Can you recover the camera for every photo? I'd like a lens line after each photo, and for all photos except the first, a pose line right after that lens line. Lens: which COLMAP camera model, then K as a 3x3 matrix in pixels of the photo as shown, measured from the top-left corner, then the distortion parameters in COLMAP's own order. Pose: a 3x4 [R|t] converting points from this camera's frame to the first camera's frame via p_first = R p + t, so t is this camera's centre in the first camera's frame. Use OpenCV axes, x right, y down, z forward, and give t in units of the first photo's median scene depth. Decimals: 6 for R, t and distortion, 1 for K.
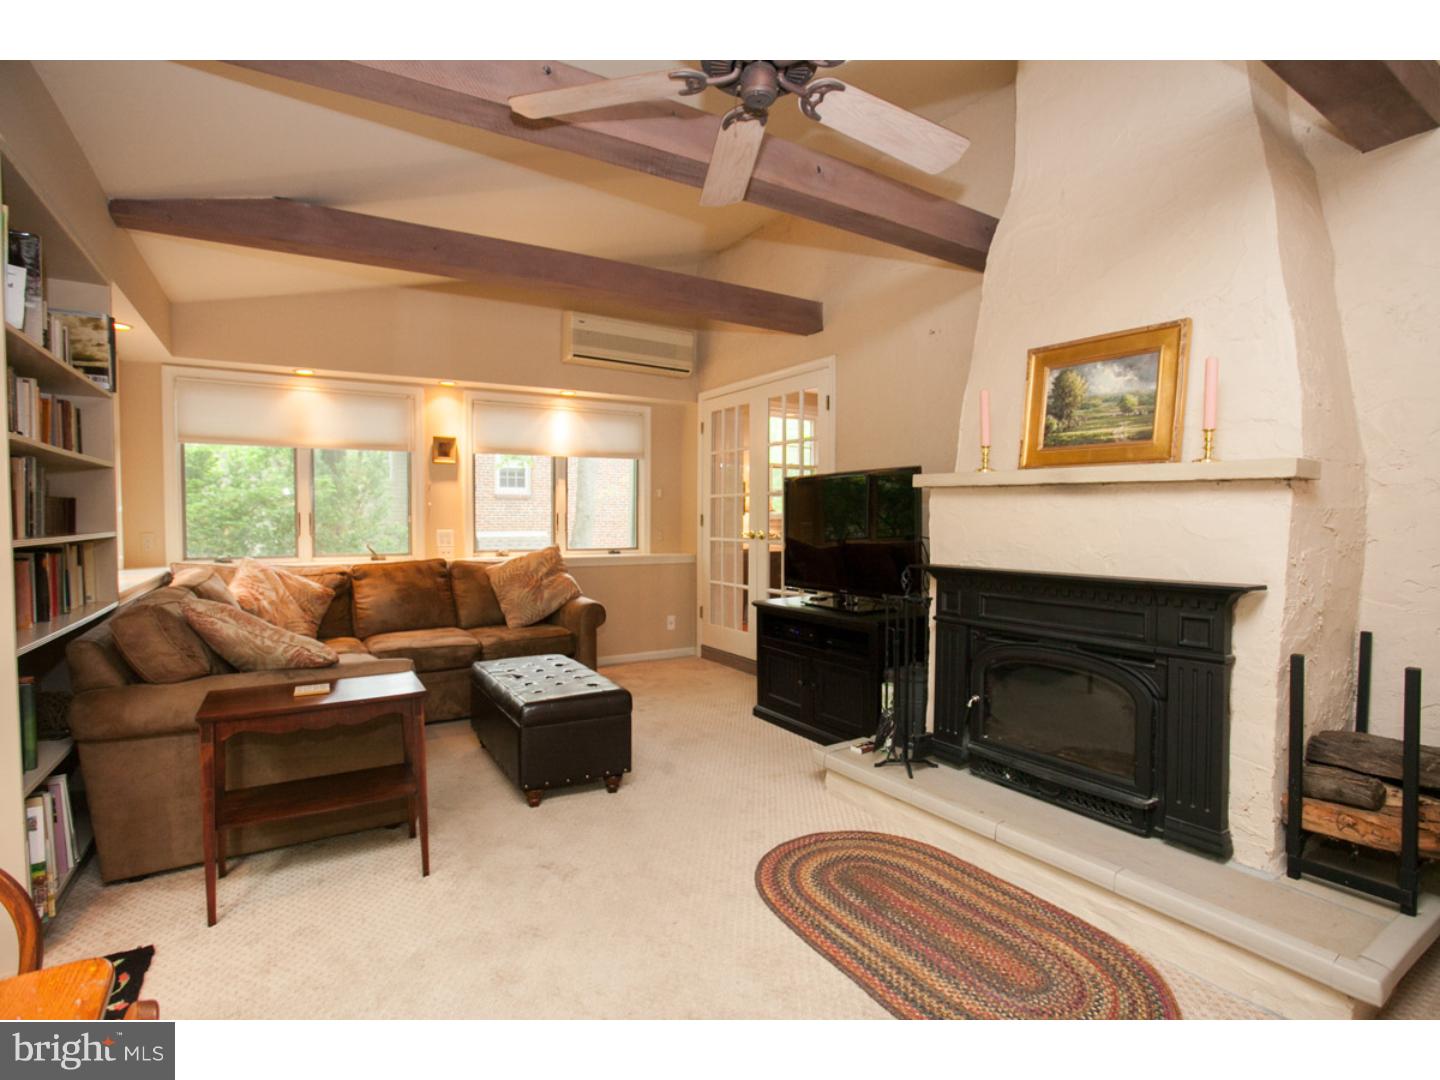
lens RADIAL K [[708.8, 0, 720.7], [0, 708.8, 545.3], [0, 0, 1]] dist [-0.076110, 0.034837]
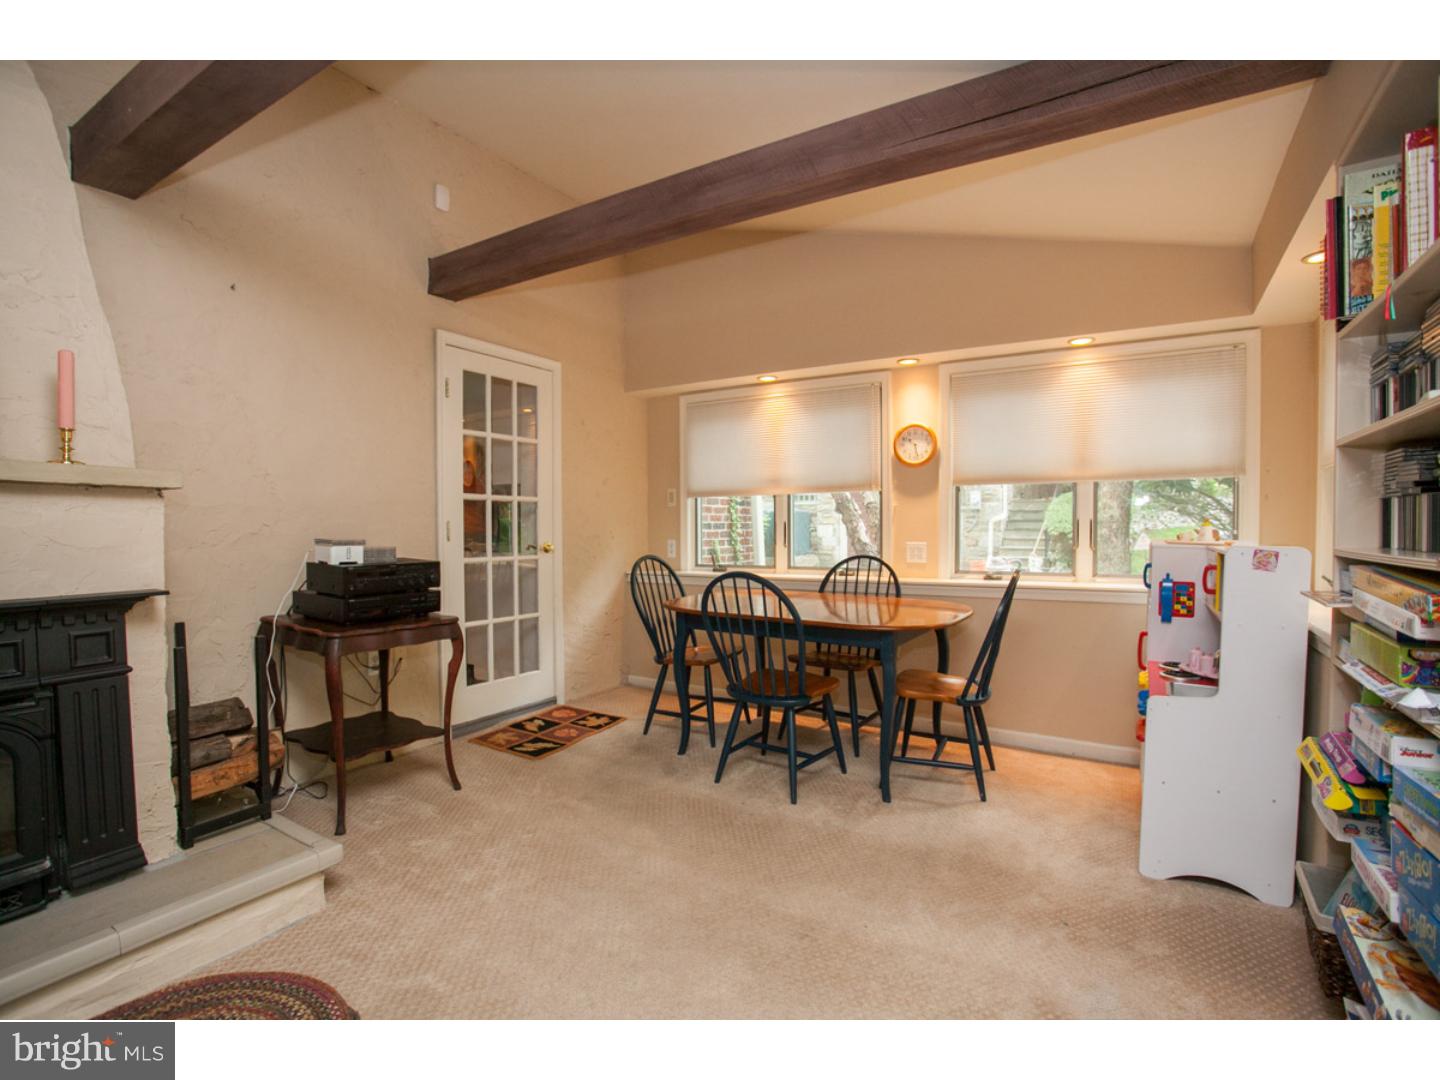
lens RADIAL K [[708.8, 0, 720.7], [0, 708.8, 545.3], [0, 0, 1]] dist [-0.076110, 0.034837]
pose [[-0.436344, -0.023107, 0.899483, -0.437654], [0.039138, 0.998237, 0.044629, -0.017732], [-0.898928, 0.054678, -0.434671, 0.554951]]
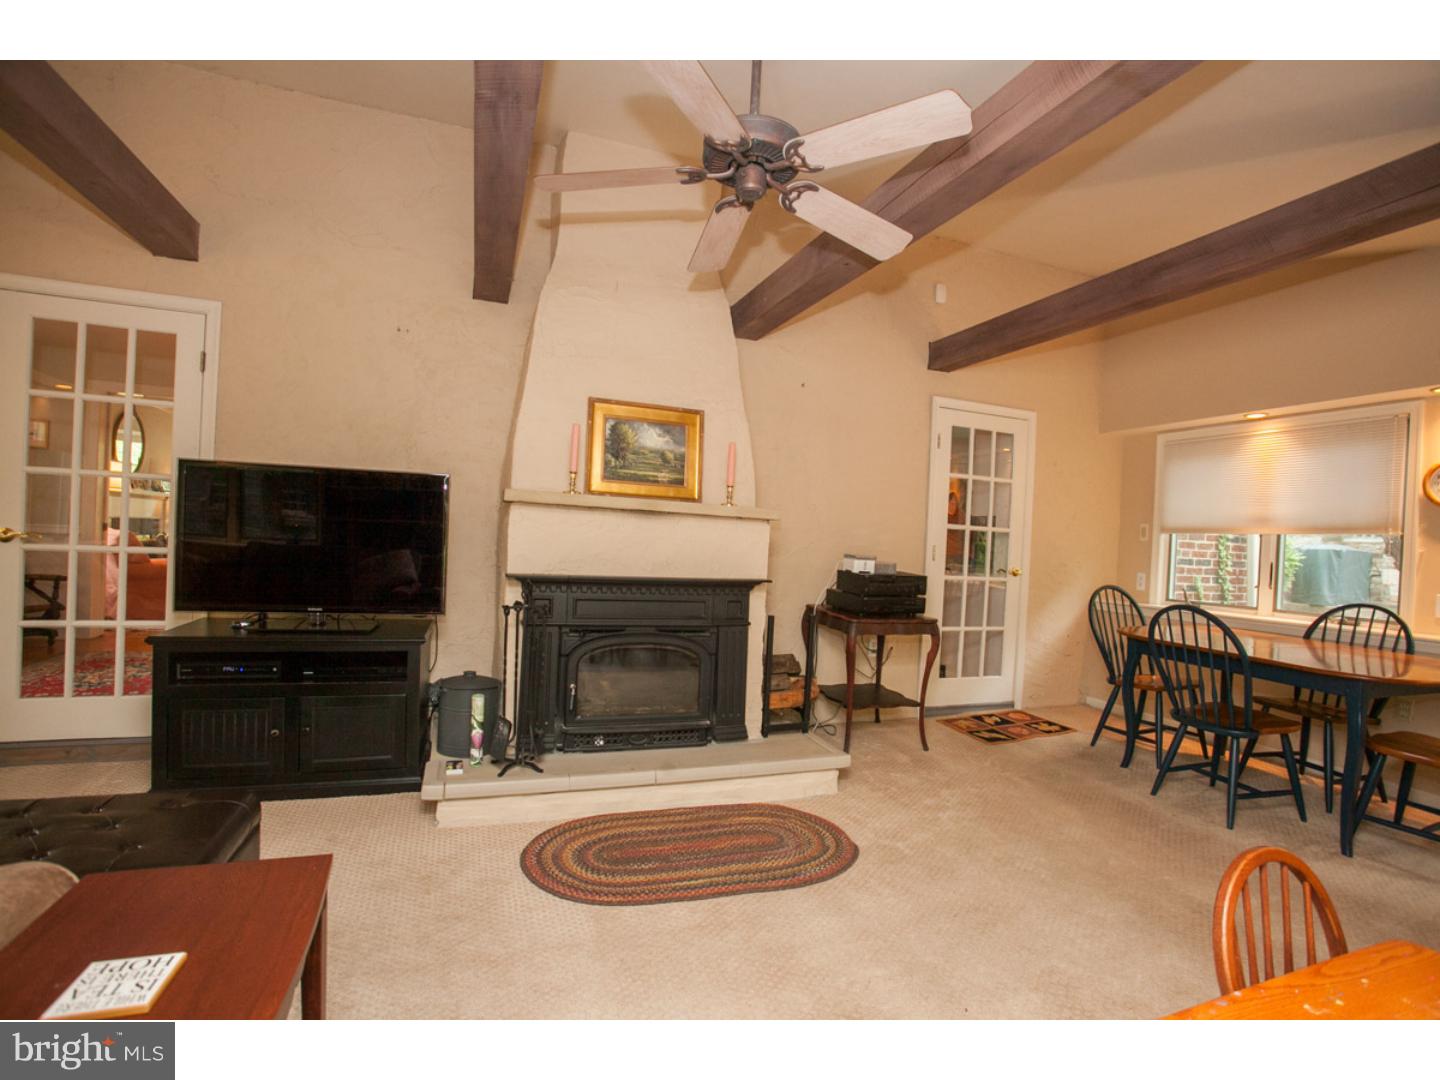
lens RADIAL K [[708.8, 0, 720.7], [0, 708.8, 545.3], [0, 0, 1]] dist [-0.076110, 0.034837]
pose [[0.206657, -0.002040, 0.978411, -0.859794], [-0.008847, 0.999953, 0.003954, -0.029063], [-0.978373, -0.009474, 0.206629, 0.600066]]
